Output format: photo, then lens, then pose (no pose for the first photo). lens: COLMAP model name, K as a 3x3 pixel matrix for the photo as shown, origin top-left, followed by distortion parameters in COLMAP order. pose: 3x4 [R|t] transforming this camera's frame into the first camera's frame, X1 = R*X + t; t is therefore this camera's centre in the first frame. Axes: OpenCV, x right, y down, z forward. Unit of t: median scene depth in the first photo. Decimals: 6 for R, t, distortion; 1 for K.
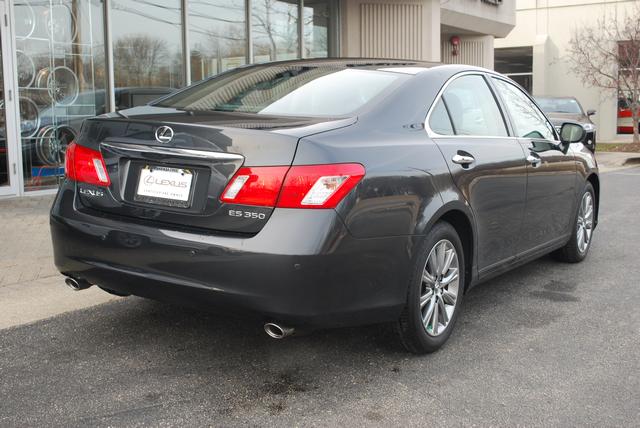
lens RADIAL K [[835.6, 0, 319.5], [0, 835.6, 211.6], [0, 0, 1]] dist [-0.026663, 0.000000]
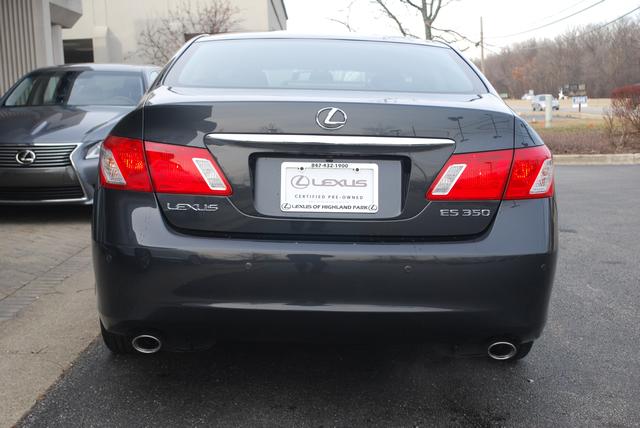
lens RADIAL K [[944.7, 0, 320.5], [0, 944.7, 216.2], [0, 0, 1]] dist [-0.009022, 0.000000]
pose [[0.839171, -0.085500, 0.537105, -0.620921], [0.093583, 0.995536, 0.012261, -0.015603], [-0.535756, 0.039975, 0.843426, 0.273273]]
